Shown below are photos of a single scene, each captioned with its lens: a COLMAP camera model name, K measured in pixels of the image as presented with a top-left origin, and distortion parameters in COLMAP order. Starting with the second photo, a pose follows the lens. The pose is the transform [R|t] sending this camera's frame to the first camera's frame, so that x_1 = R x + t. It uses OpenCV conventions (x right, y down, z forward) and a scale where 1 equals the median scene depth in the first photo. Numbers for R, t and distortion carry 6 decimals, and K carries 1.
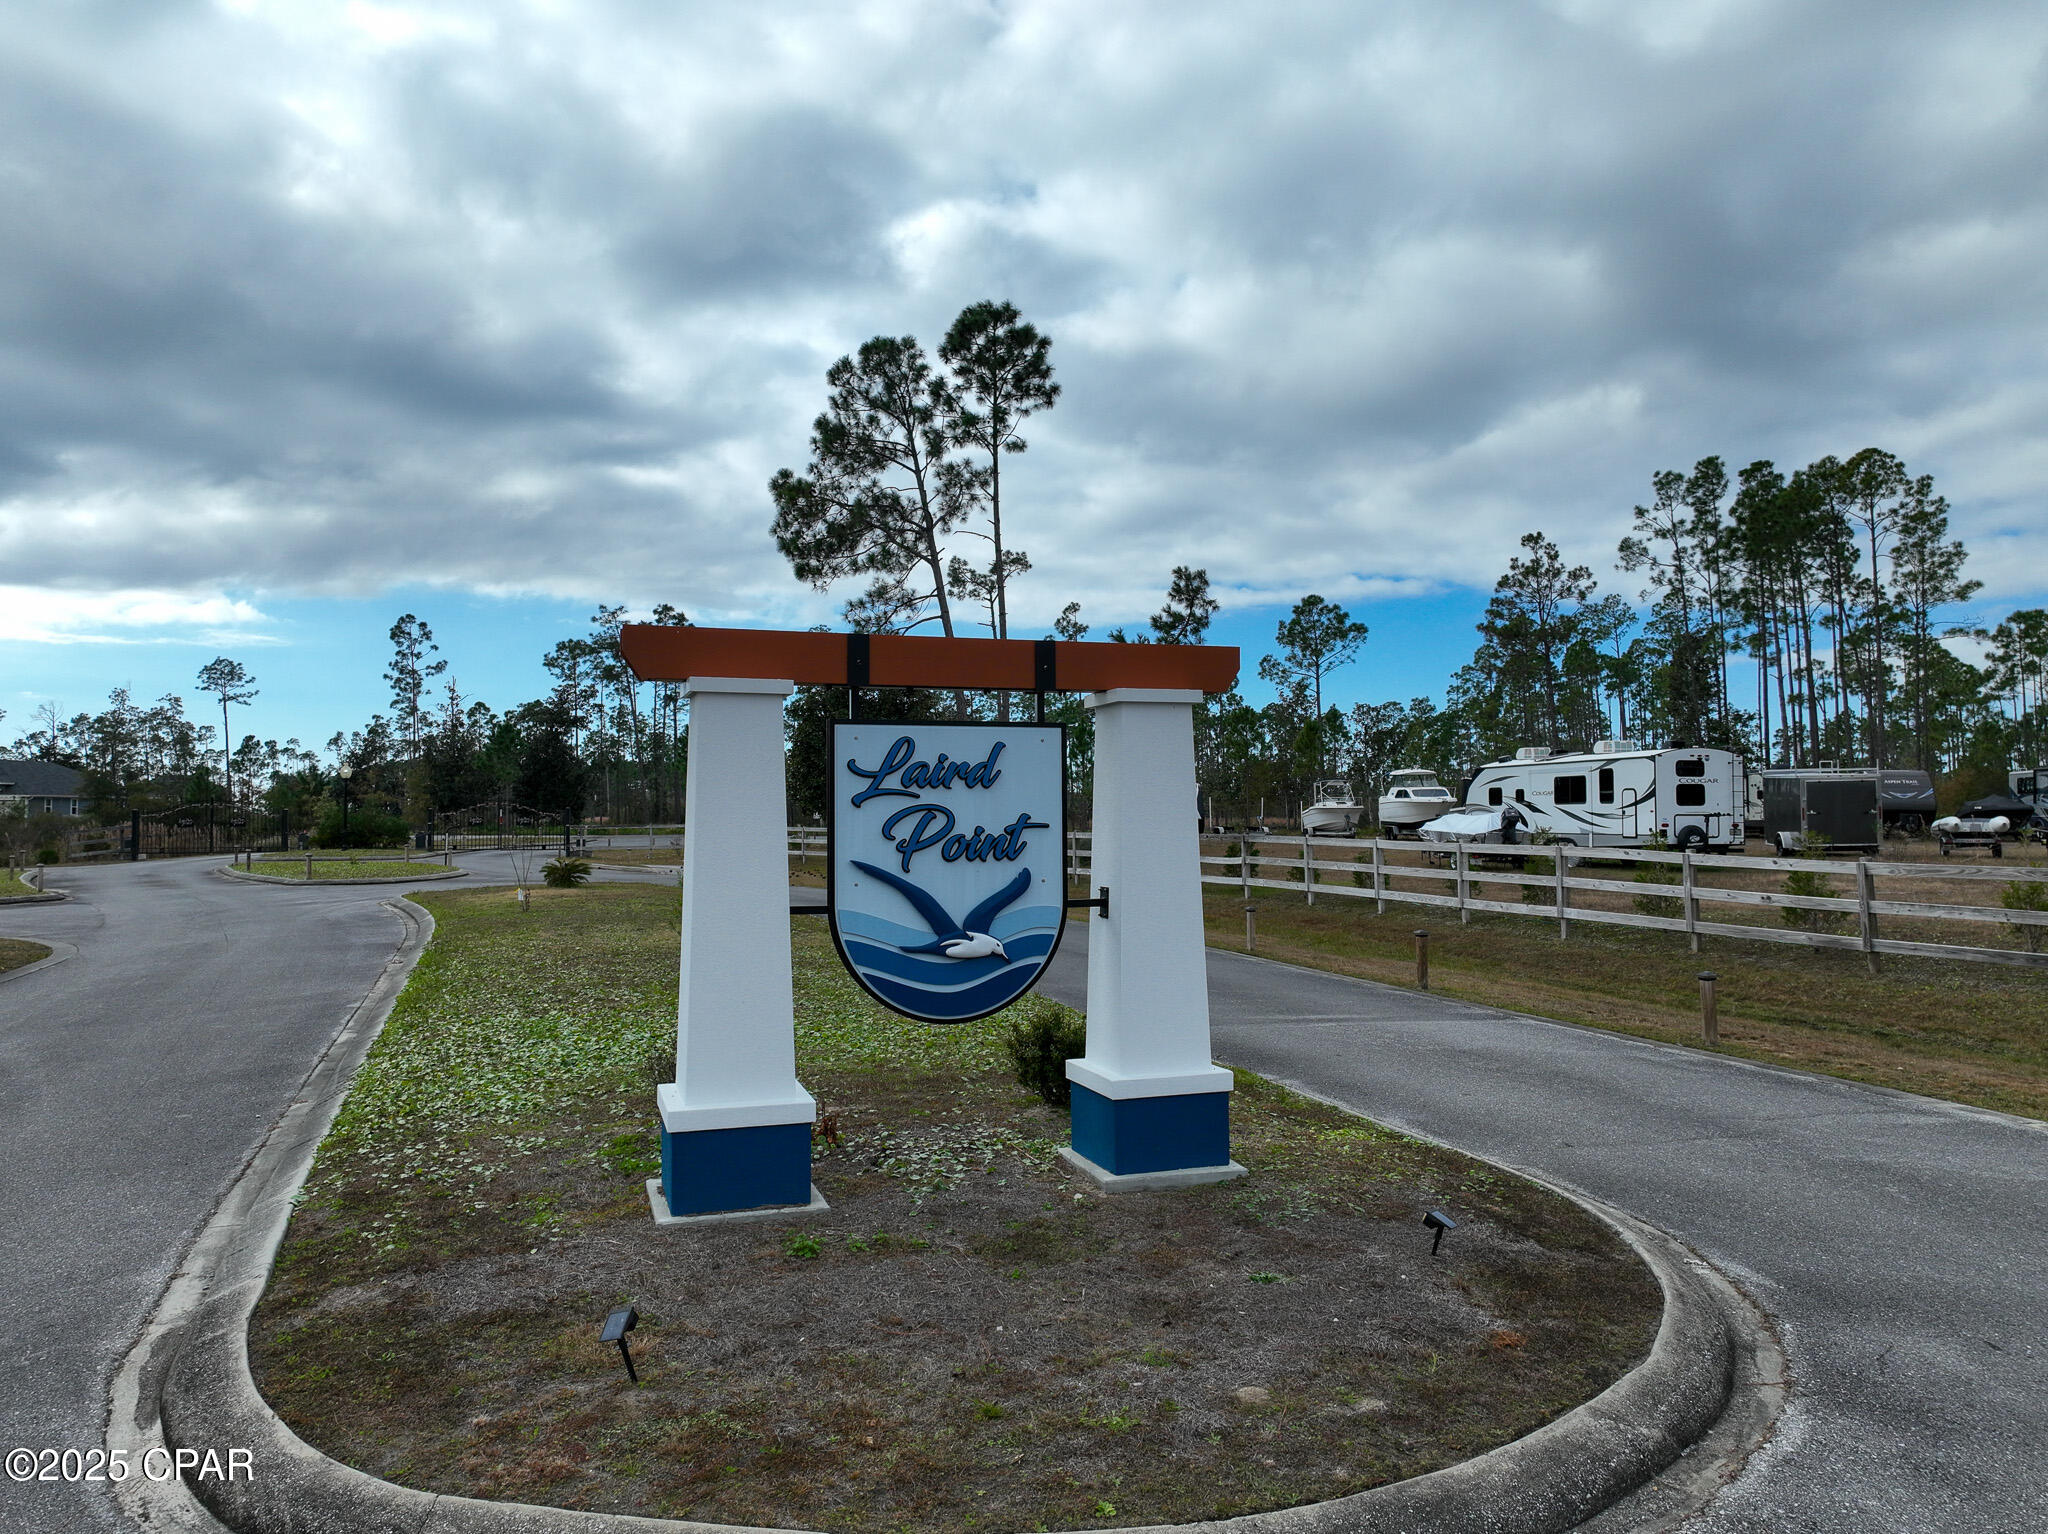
lens RADIAL K [[1423.3, 0, 1035.7], [0, 1423.3, 772.1], [0, 0, 1]] dist [-0.003970, 0.007075]
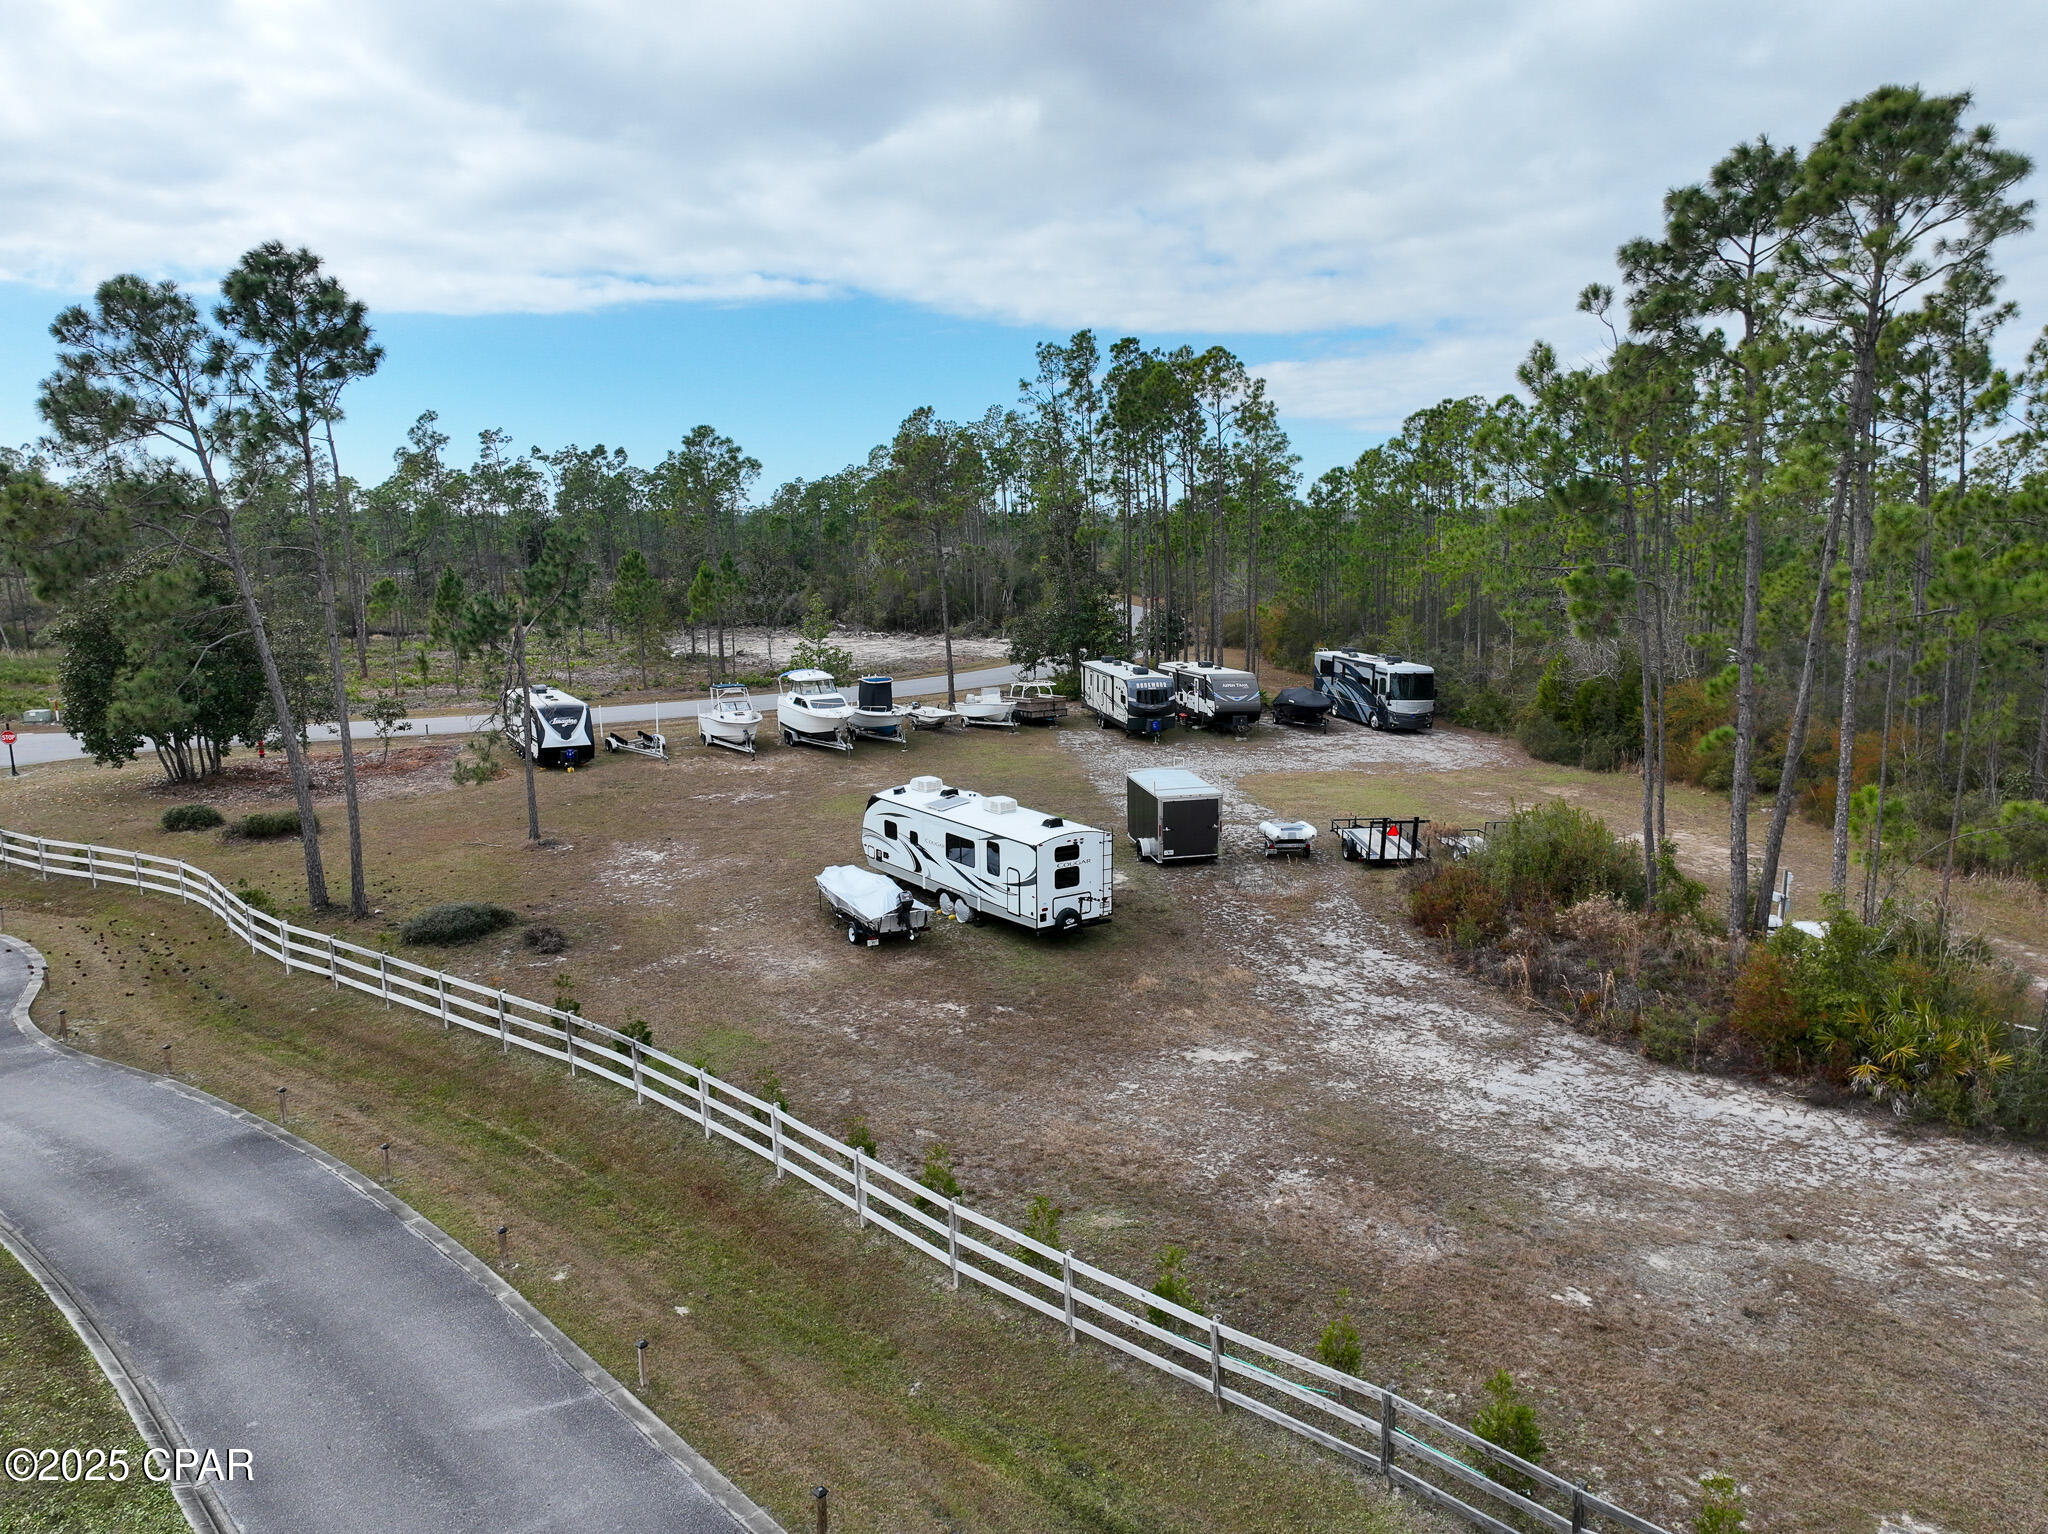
lens RADIAL K [[1423.3, 0, 1041.8], [0, 1423.3, 761.4], [0, 0, 1]] dist [-0.003970, 0.007075]
pose [[0.914552, -0.069034, 0.398534, 0.021333], [-0.006018, 0.982895, 0.184068, -0.200037], [-0.404424, -0.170738, 0.898493, 0.055504]]
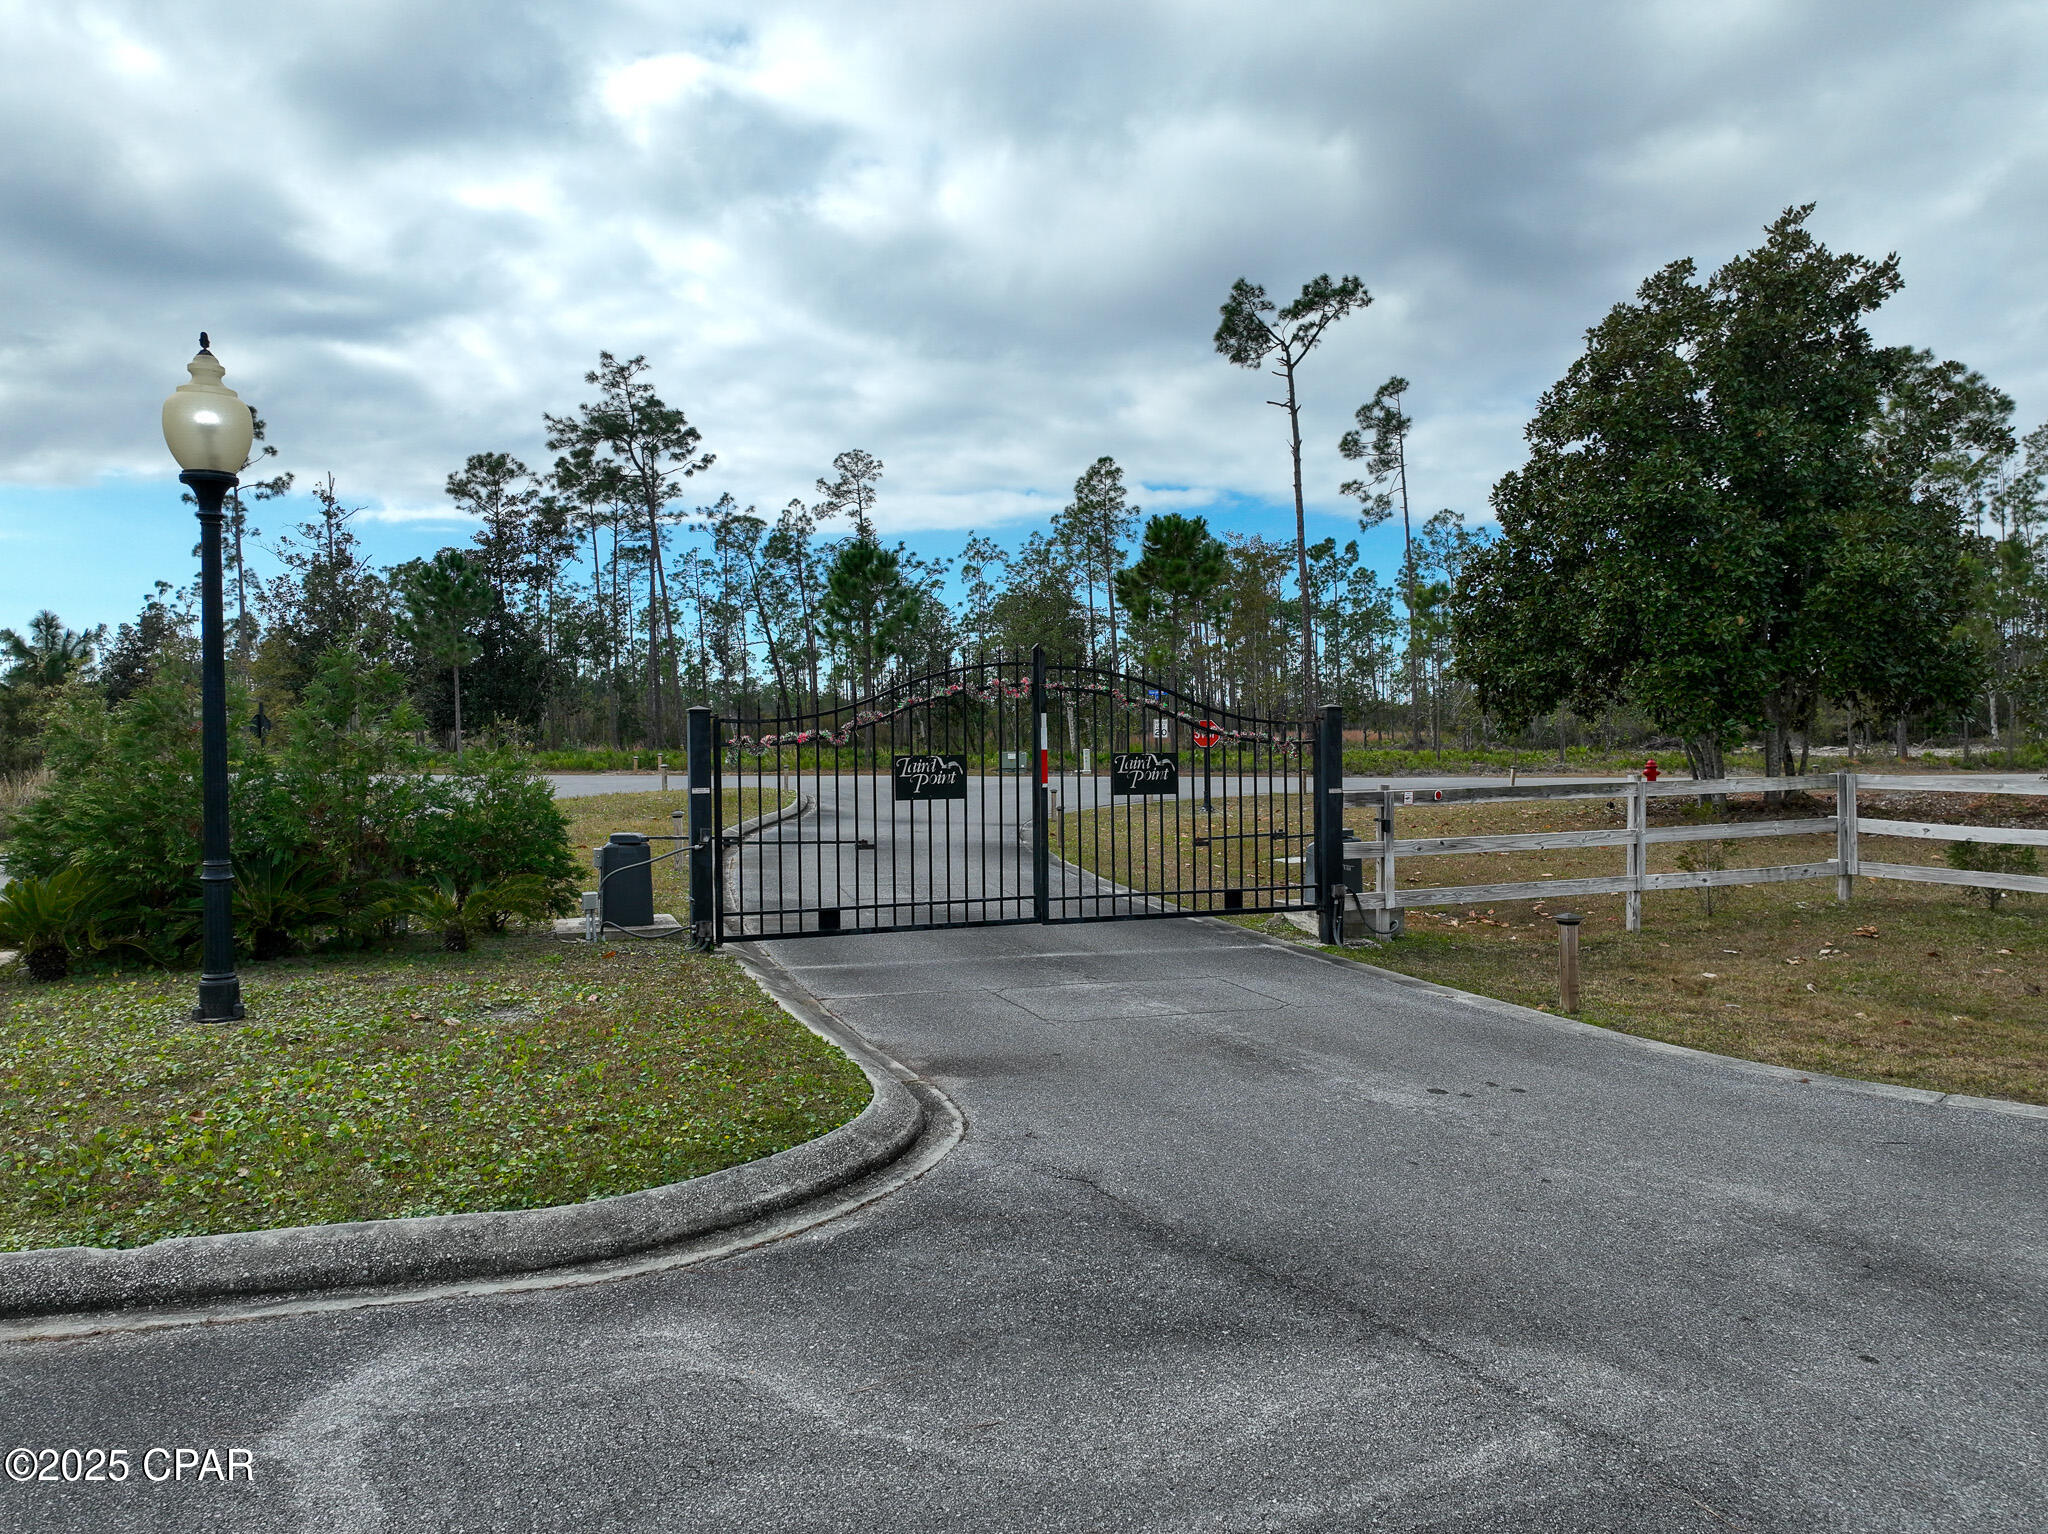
lens RADIAL K [[1423.3, 0, 971.3], [0, 1423.3, 771.1], [0, 0, 1]] dist [-0.003970, 0.007075]
pose [[0.995692, 0.000605, 0.092723, -0.520673], [-0.005949, 0.998335, 0.057376, 0.029358], [-0.092534, -0.057681, 0.994037, 1.049352]]
